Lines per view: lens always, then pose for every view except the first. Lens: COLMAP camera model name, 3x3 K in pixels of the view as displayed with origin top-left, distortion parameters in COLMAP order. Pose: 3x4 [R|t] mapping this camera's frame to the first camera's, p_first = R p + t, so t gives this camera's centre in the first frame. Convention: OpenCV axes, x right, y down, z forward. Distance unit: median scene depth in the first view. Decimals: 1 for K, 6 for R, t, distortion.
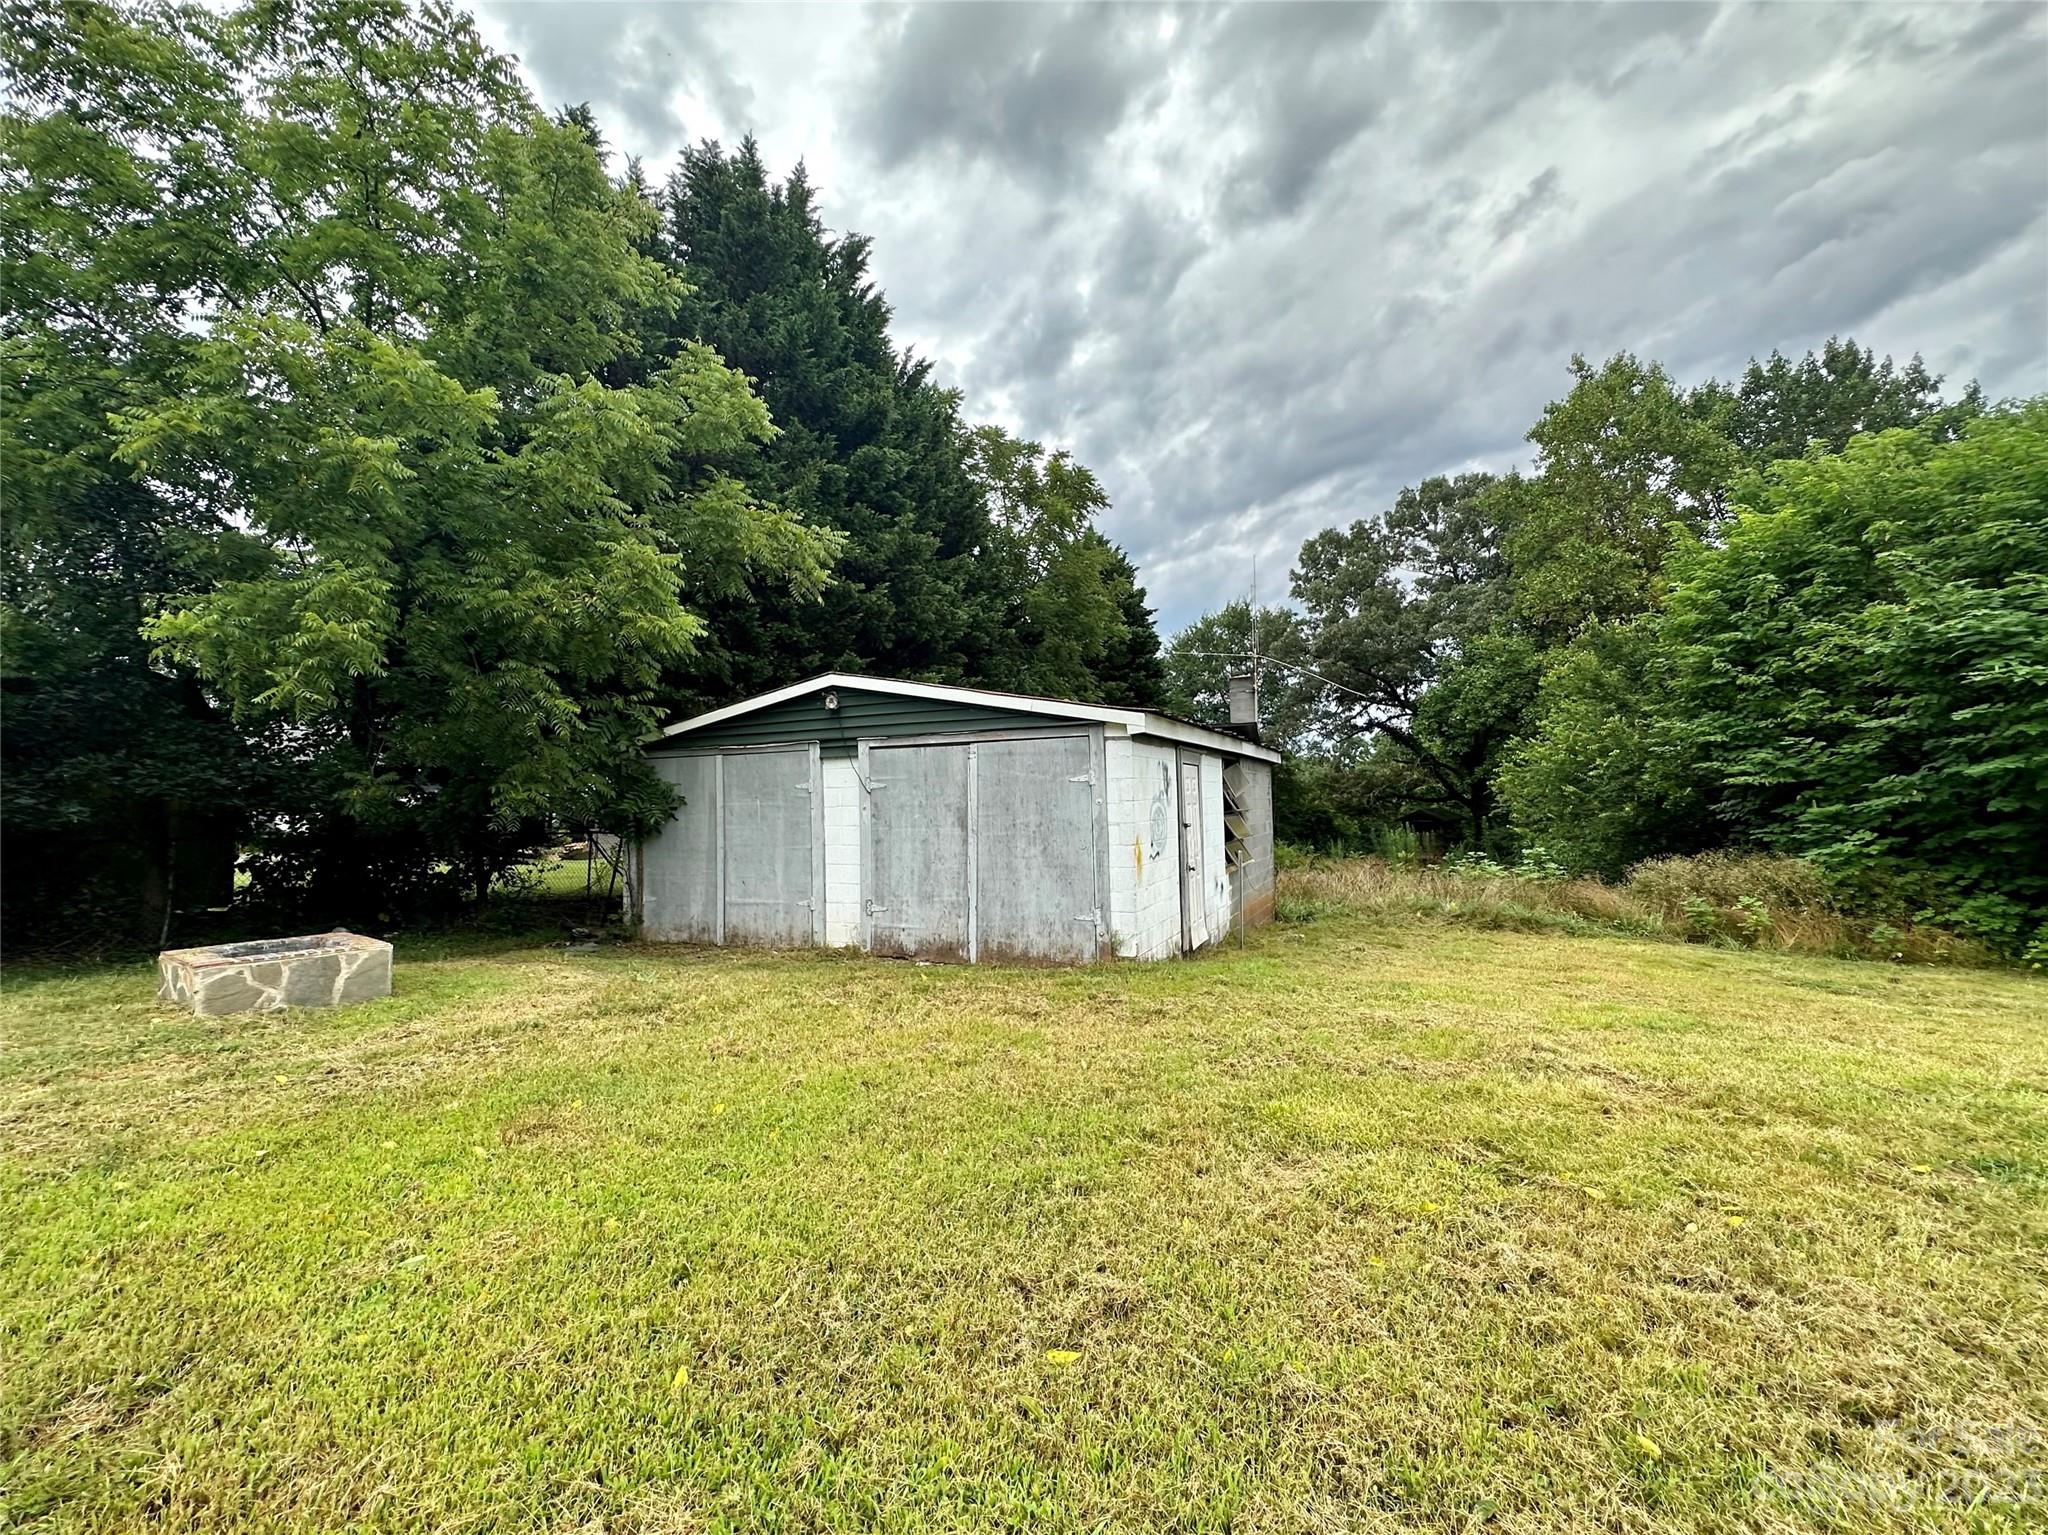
lens RADIAL K [[816.2, 0, 1024.2], [0, 816.2, 762.3], [0, 0, 1]] dist [0.008369, 0.000946]
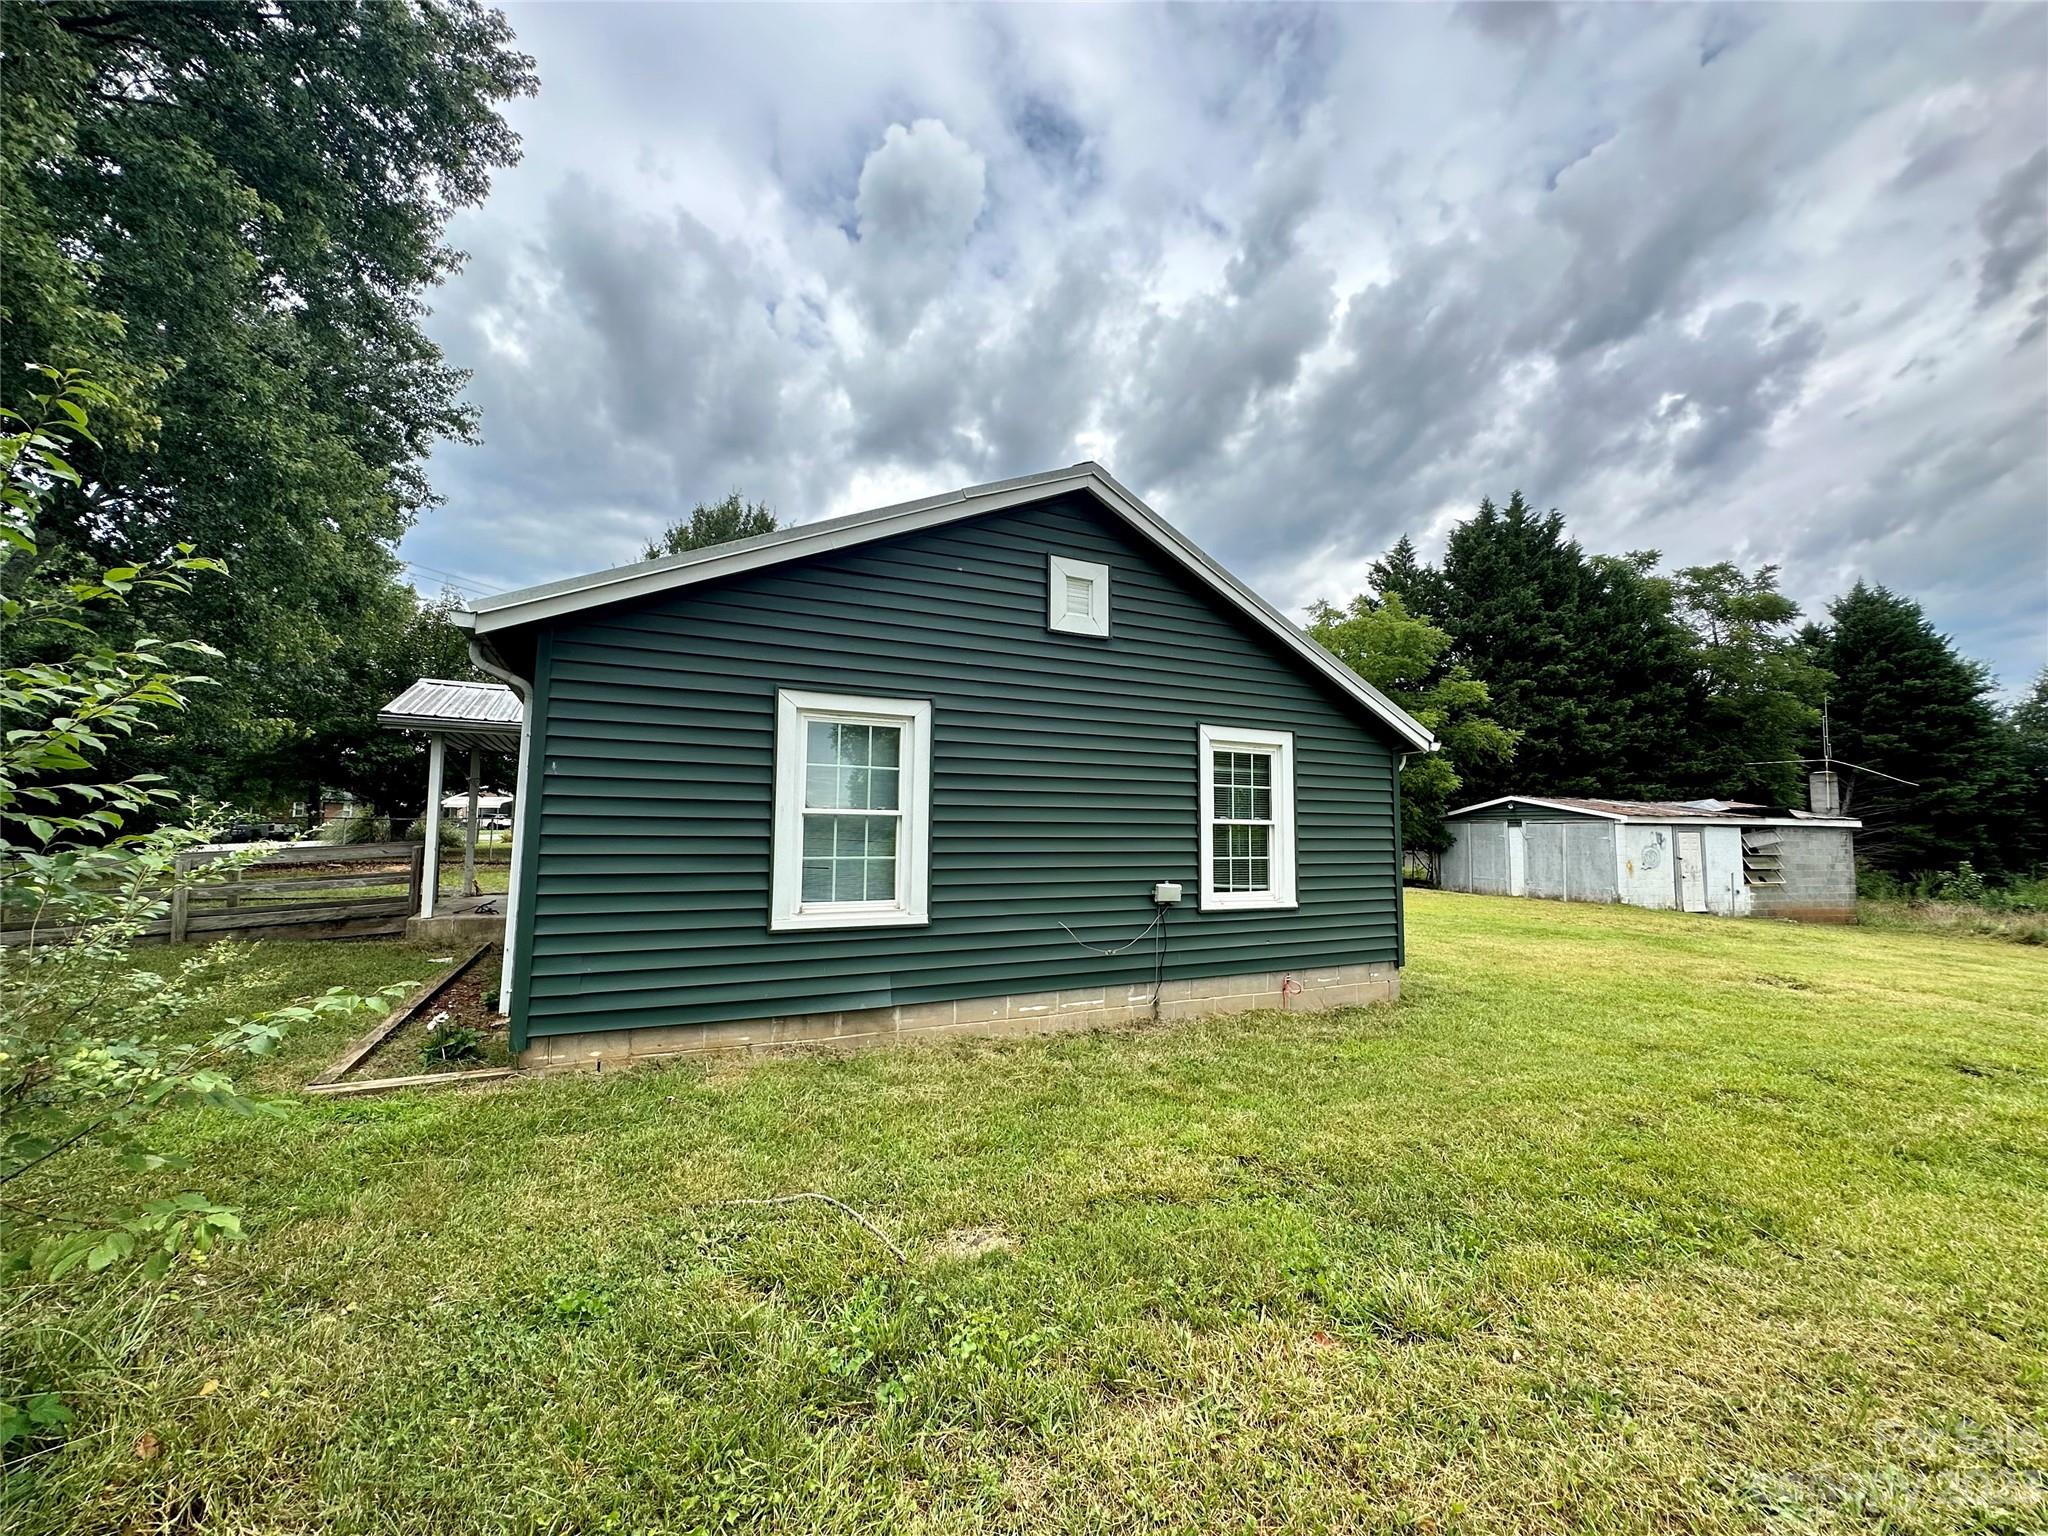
lens RADIAL K [[816.2, 0, 1023.6], [0, 816.2, 774.6], [0, 0, 1]] dist [0.008369, 0.000946]
pose [[0.632789, -0.025270, -0.773912, 0.845828], [0.011257, 0.999662, -0.023438, -0.131218], [0.774242, 0.006120, 0.632860, -1.978096]]
